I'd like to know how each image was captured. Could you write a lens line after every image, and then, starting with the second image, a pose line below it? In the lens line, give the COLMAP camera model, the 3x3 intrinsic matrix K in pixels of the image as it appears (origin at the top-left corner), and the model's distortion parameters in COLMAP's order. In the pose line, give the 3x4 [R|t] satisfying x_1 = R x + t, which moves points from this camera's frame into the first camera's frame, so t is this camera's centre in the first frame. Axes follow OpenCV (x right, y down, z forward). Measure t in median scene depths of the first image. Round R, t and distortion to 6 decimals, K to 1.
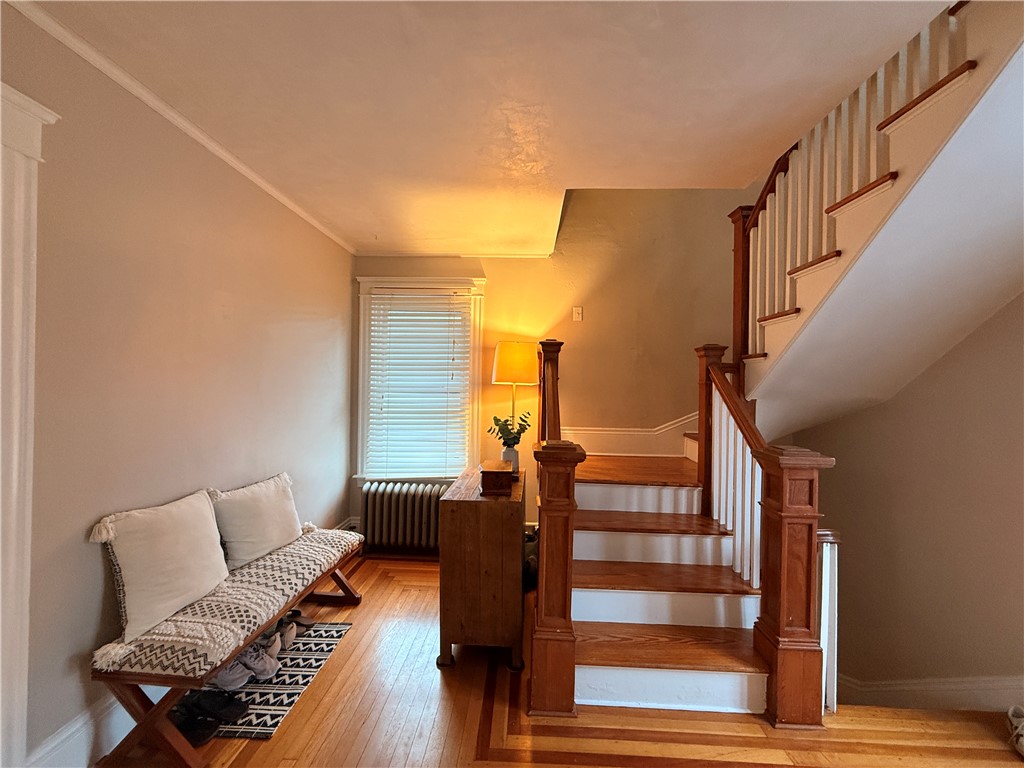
lens RADIAL K [[407.5, 0, 510.4], [0, 407.5, 384.9], [0, 0, 1]] dist [-0.000244, 0.000017]
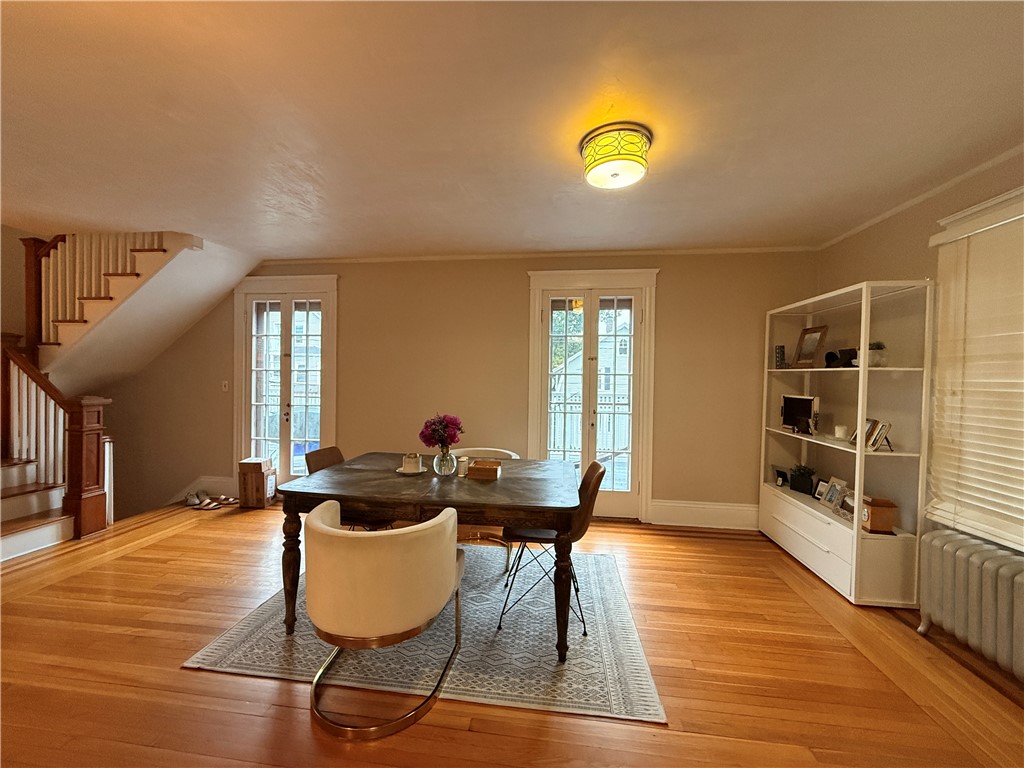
lens RADIAL K [[407.5, 0, 510.4], [0, 407.5, 384.9], [0, 0, 1]] dist [-0.000244, 0.000017]
pose [[0.085410, -0.032286, 0.995823, -1.023609], [-0.019731, 0.999224, 0.034088, -0.005553], [-0.996150, -0.022561, 0.084707, -1.123191]]
